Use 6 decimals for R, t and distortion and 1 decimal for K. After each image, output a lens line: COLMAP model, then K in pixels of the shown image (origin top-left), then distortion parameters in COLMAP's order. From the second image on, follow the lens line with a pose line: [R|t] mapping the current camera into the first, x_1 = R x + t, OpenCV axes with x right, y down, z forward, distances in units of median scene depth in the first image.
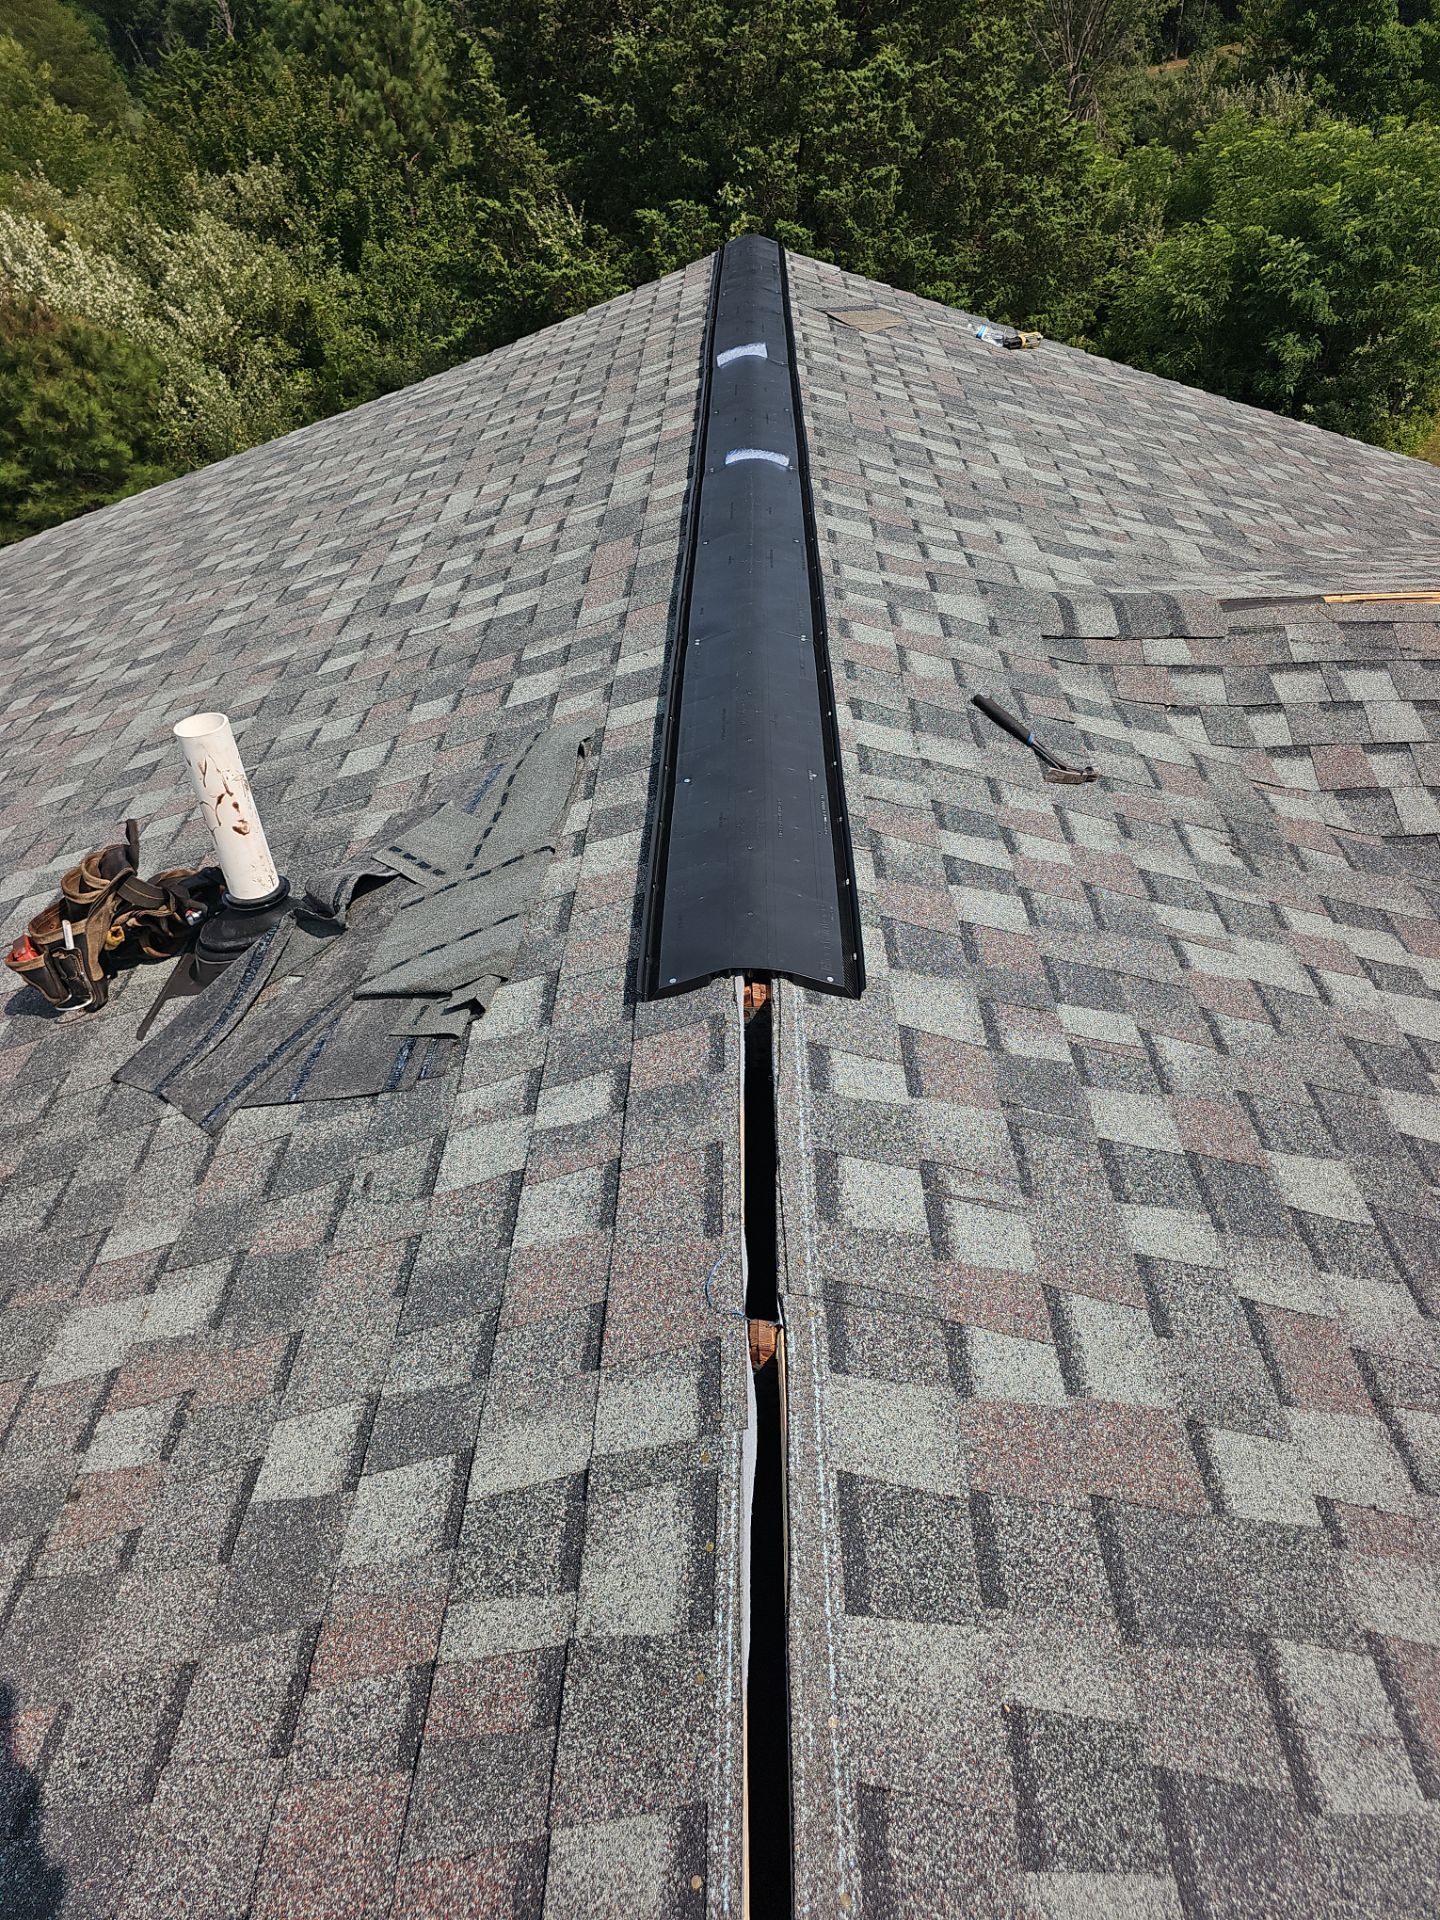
lens RADIAL K [[1284.0, 0, 720.0], [0, 1284.0, 960.0], [0, 0, 1]] dist [0.054152, -0.052311]
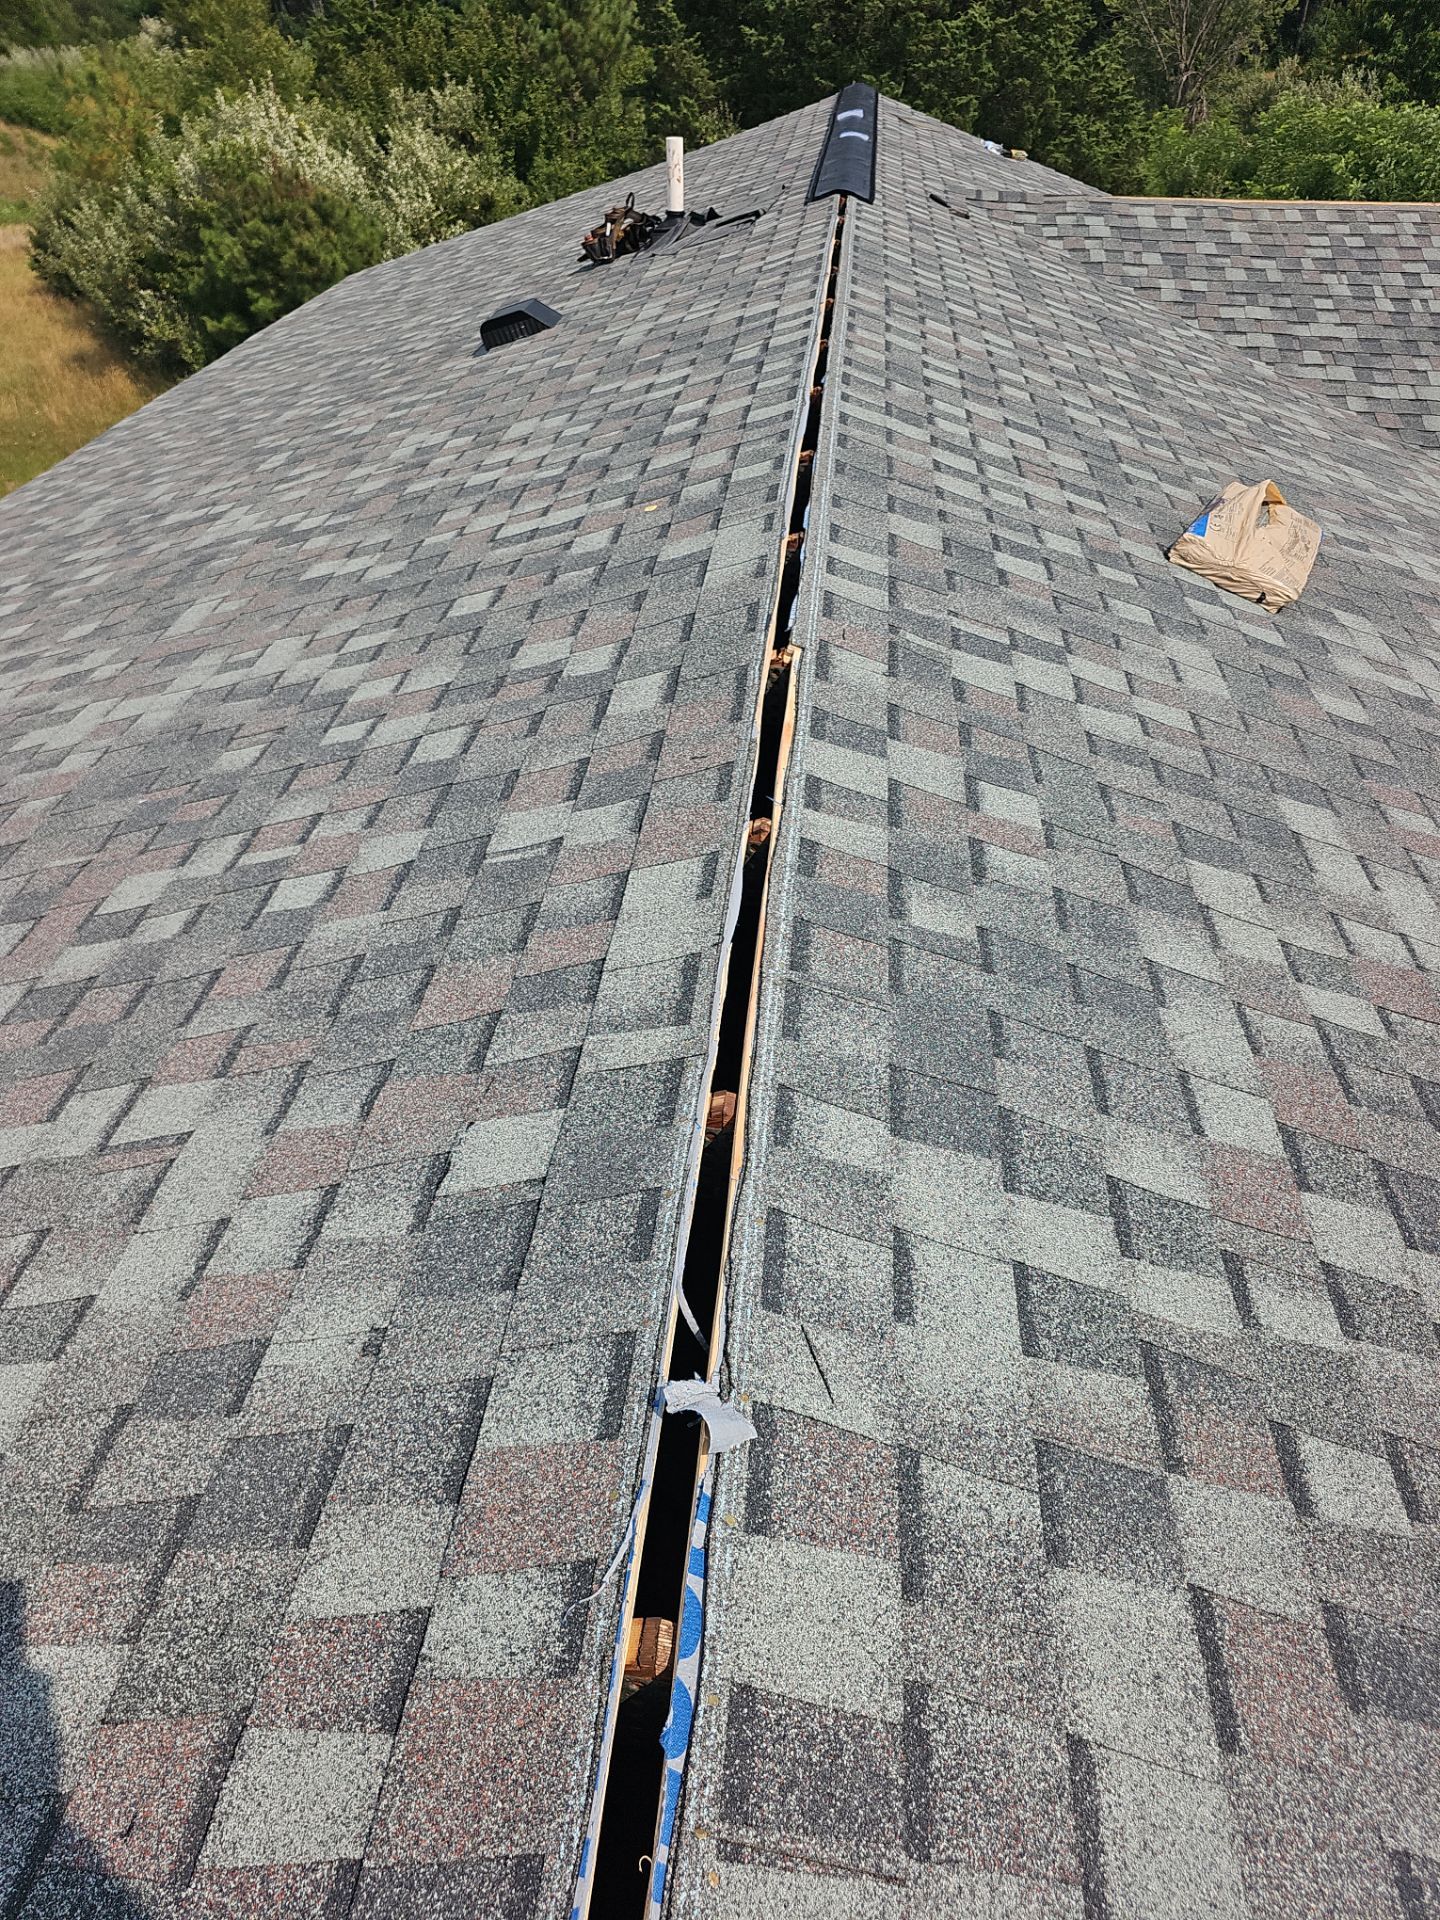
lens RADIAL K [[1264.8, 0, 720.0], [0, 1264.8, 960.0], [0, 0, 1]] dist [0.043368, -0.036305]
pose [[0.995789, 0.084374, -0.035854, -0.000536], [-0.083723, 0.996303, 0.019281, 0.207712], [0.037349, -0.016198, 0.999171, -0.256006]]
